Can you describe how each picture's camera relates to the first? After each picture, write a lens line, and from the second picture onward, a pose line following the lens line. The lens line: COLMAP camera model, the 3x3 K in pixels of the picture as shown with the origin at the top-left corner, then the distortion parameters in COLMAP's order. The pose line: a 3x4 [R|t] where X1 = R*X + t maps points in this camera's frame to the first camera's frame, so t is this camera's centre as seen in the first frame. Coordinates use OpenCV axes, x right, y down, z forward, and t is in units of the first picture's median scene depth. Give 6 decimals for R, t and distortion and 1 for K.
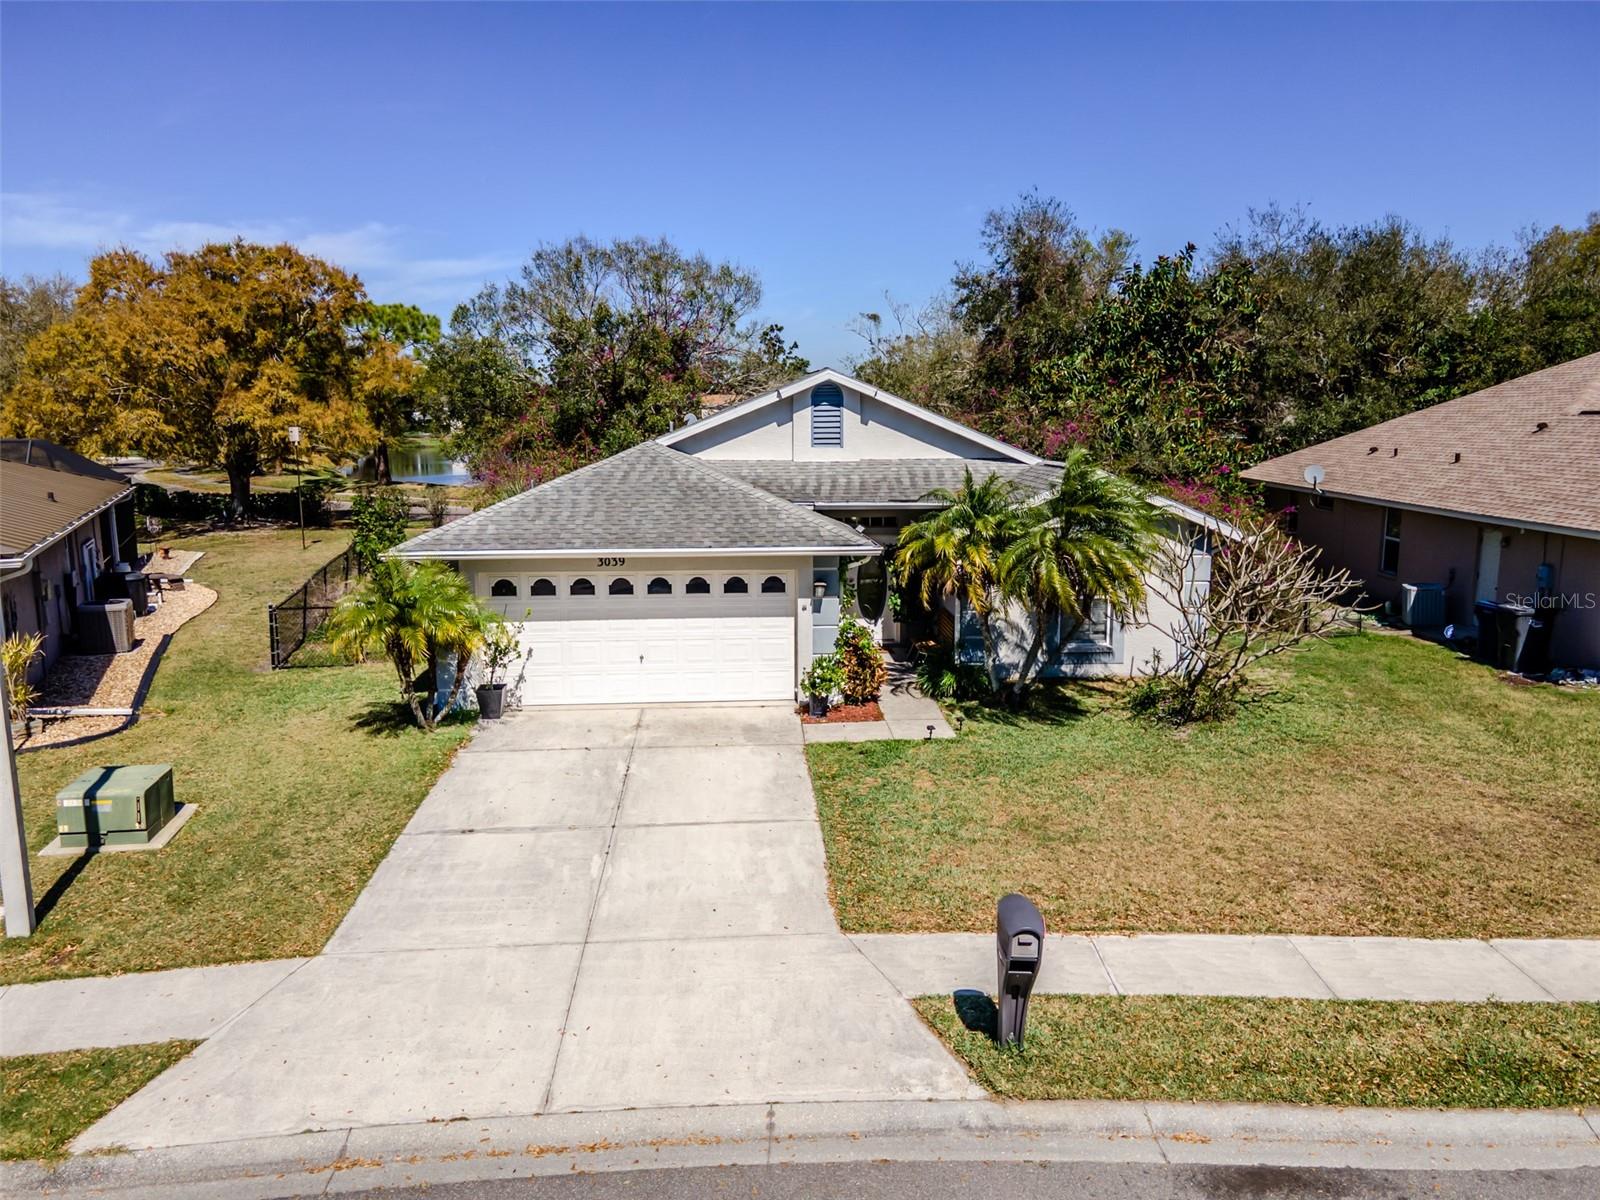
lens RADIAL K [[1116.5, 0, 800.0], [0, 1116.5, 600.0], [0, 0, 1]] dist [0.044718, -0.005618]
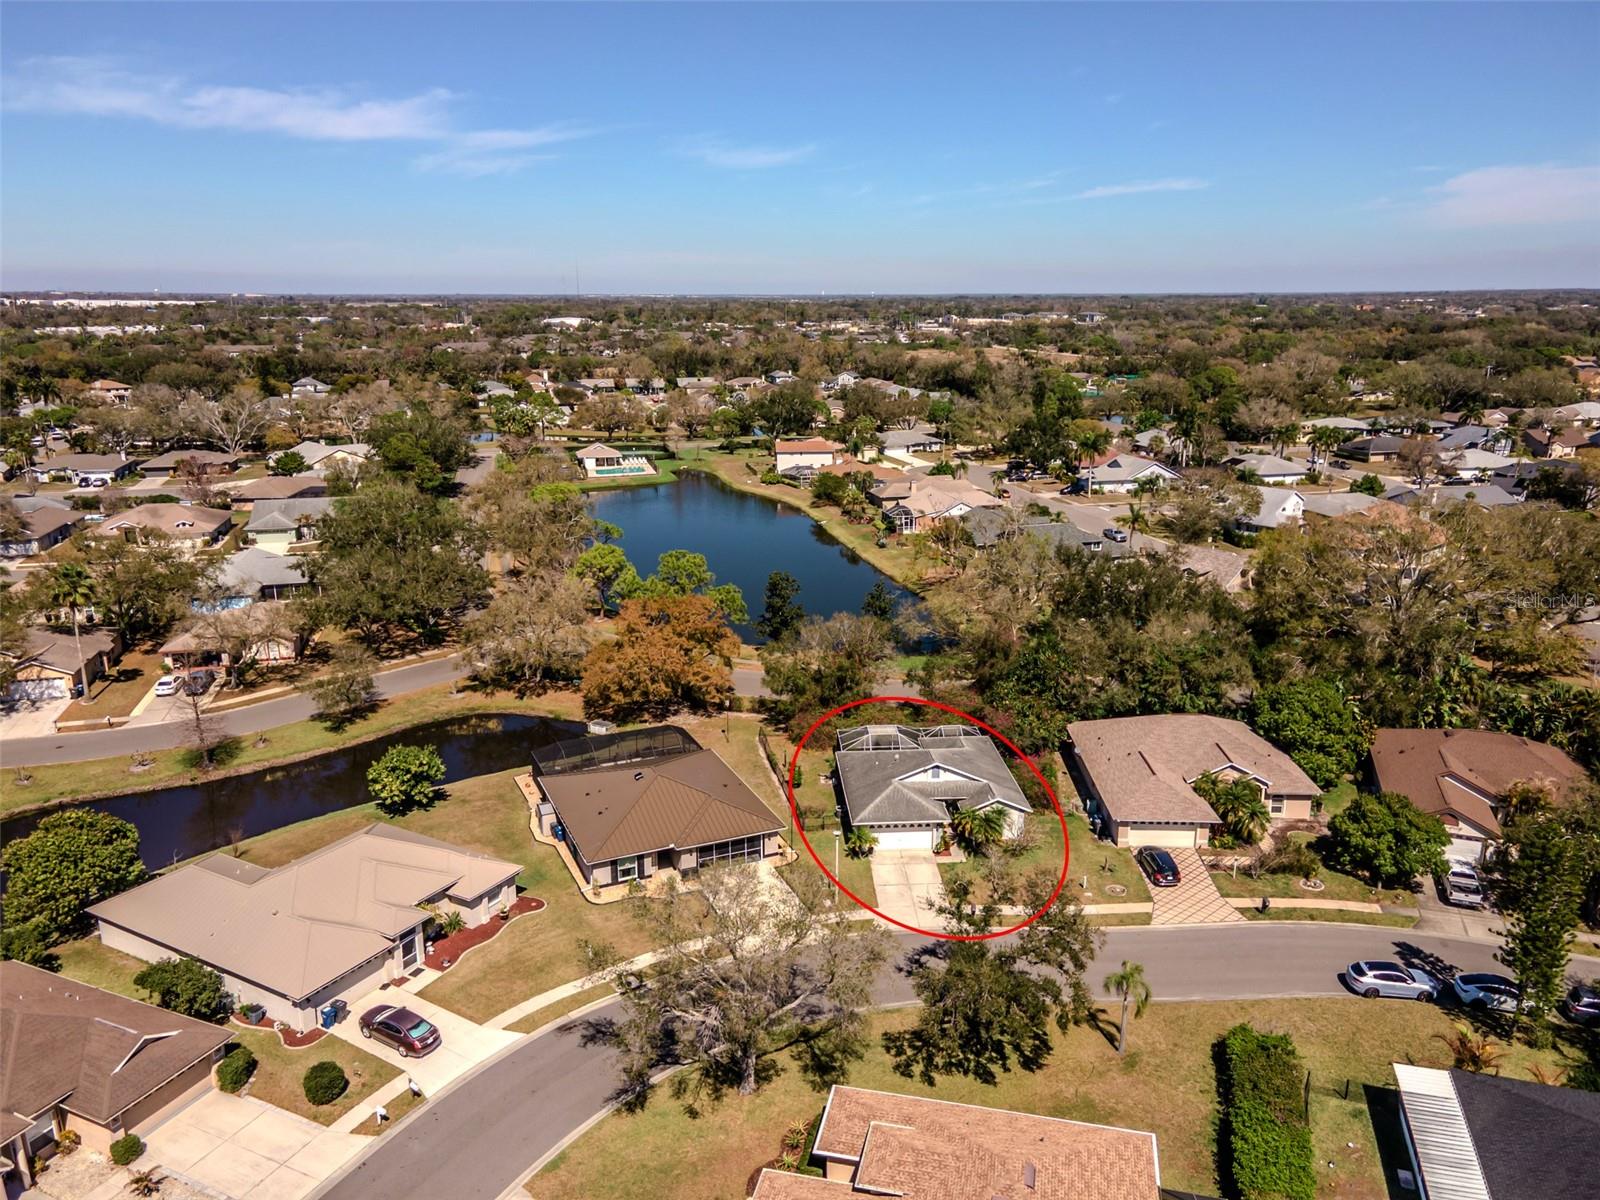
lens RADIAL K [[1141.5, 0, 800.0], [0, 1141.5, 600.0], [0, 0, 1]] dist [0.009468, 0.042415]
pose [[0.999908, -0.002072, -0.013413, -0.413375], [0.003202, 0.996393, 0.084804, -1.142154], [0.013189, -0.084839, 0.996307, -3.102475]]
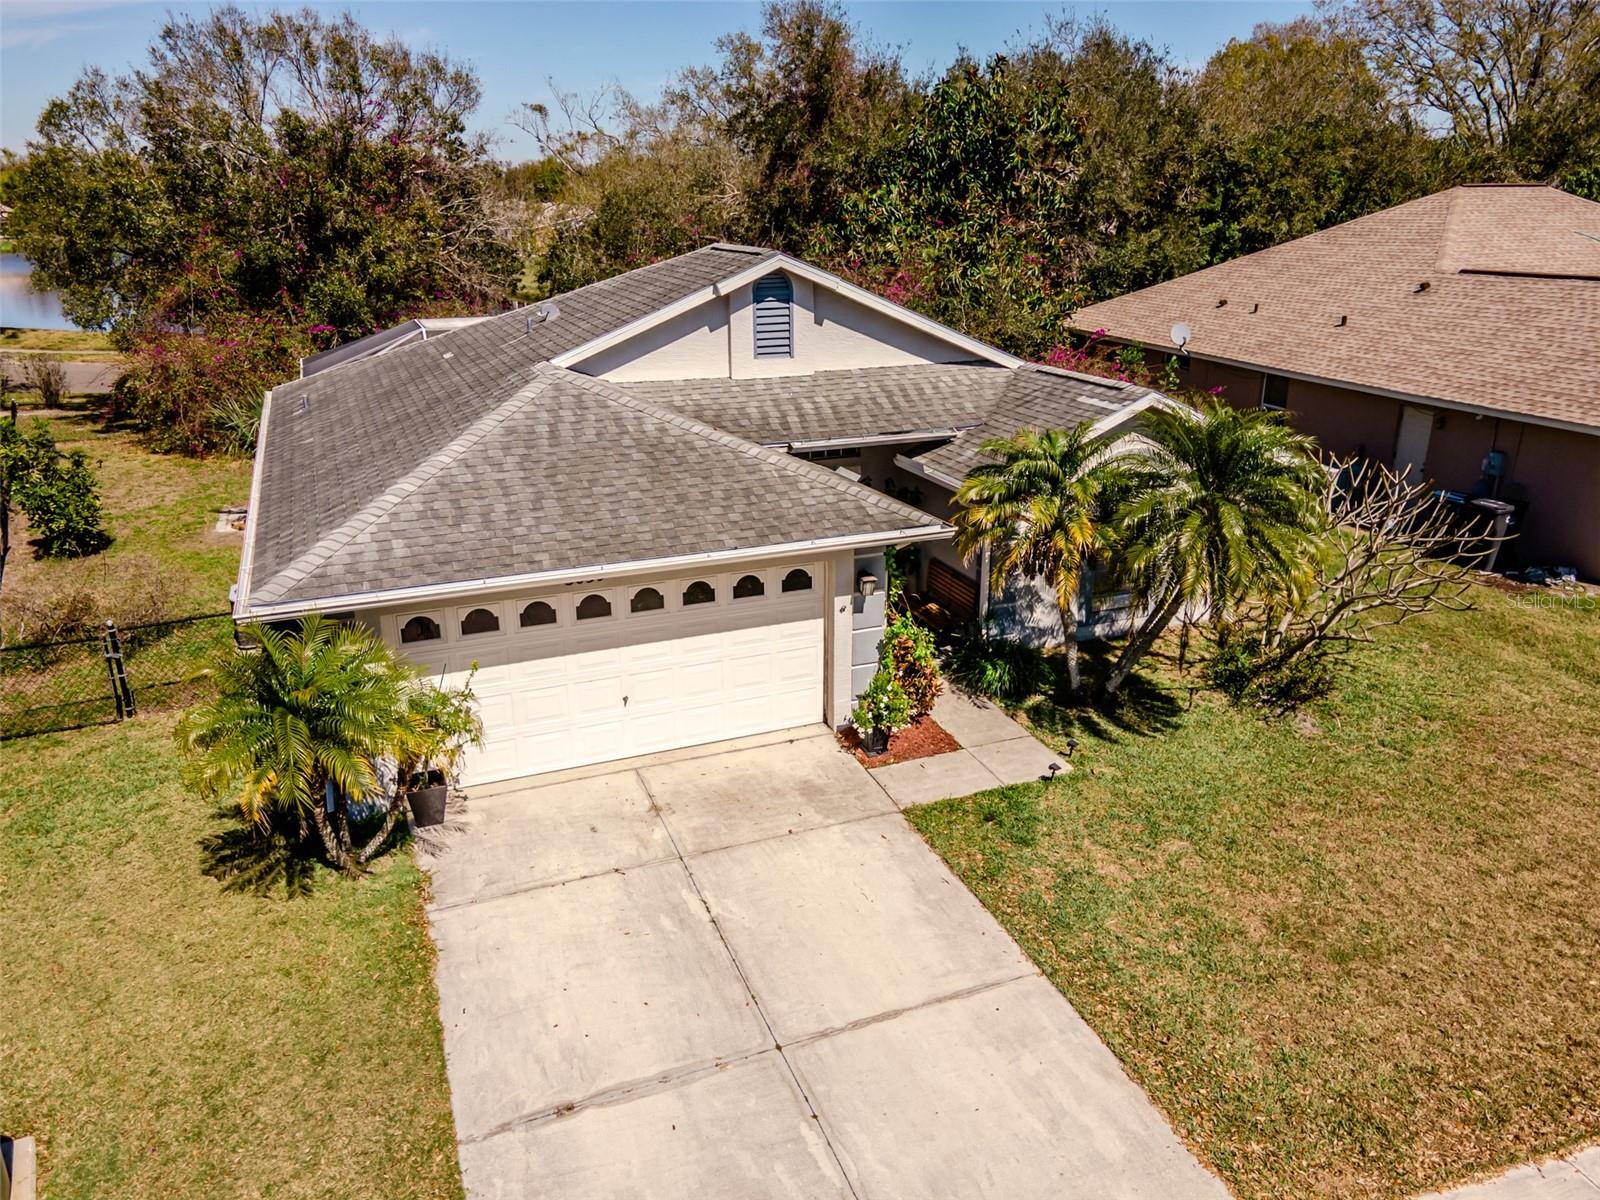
lens RADIAL K [[1141.5, 0, 800.0], [0, 1141.5, 600.0], [0, 0, 1]] dist [0.009468, 0.042415]
pose [[0.952656, -0.102320, 0.286316, -0.198136], [0.054061, 0.983673, 0.171654, -0.107833], [-0.299205, -0.148049, 0.942633, 0.243258]]
